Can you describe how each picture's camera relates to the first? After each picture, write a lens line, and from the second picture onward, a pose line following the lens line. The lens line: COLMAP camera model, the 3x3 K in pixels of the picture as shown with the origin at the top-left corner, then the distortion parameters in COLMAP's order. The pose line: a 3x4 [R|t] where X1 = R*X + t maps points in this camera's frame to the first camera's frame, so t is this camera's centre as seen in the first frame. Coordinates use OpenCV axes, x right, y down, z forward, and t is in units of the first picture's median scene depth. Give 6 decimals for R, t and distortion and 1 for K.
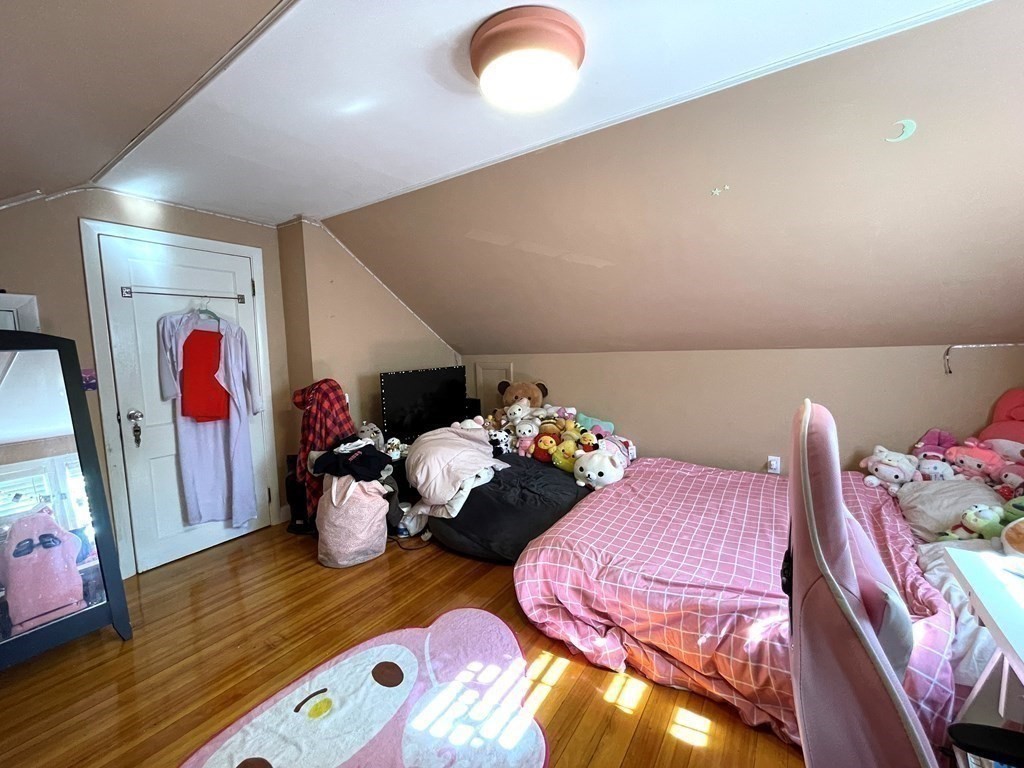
lens RADIAL K [[418.8, 0, 505.8], [0, 418.8, 385.5], [0, 0, 1]] dist [-0.003337, -0.000167]
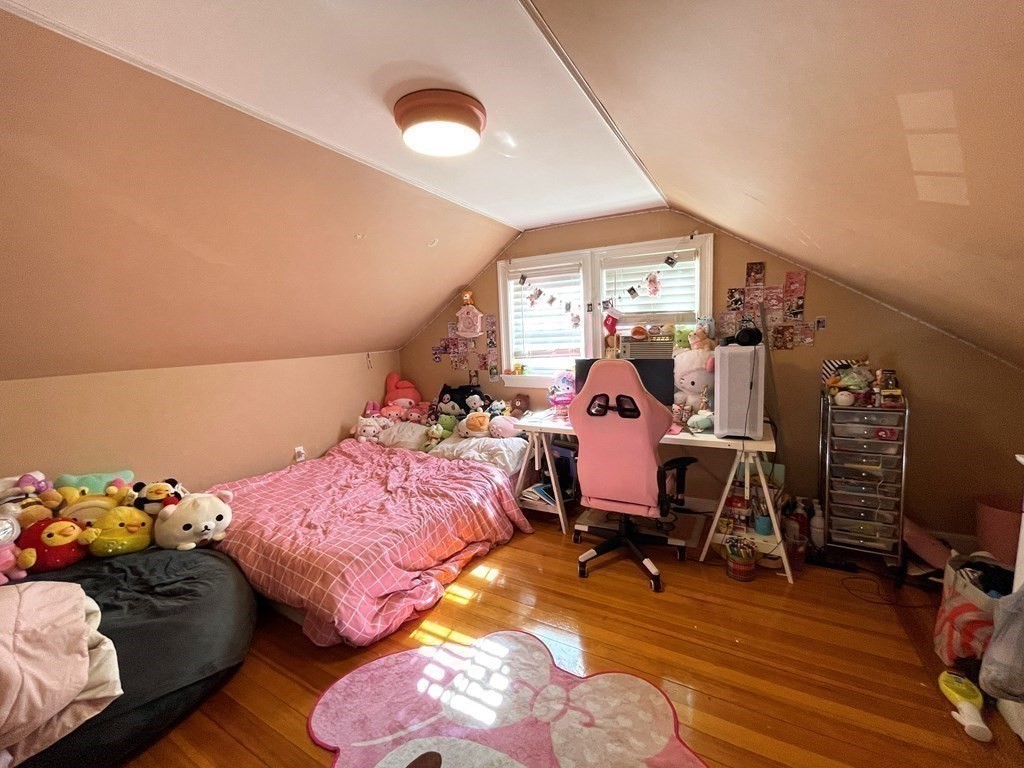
lens RADIAL K [[418.8, 0, 505.7], [0, 418.8, 382.8], [0, 0, 1]] dist [-0.003337, -0.000167]
pose [[-0.098253, -0.078798, 0.992037, -0.993133], [0.135699, 0.986488, 0.091797, -0.071995], [-0.985866, 0.143638, -0.086233, 0.801436]]
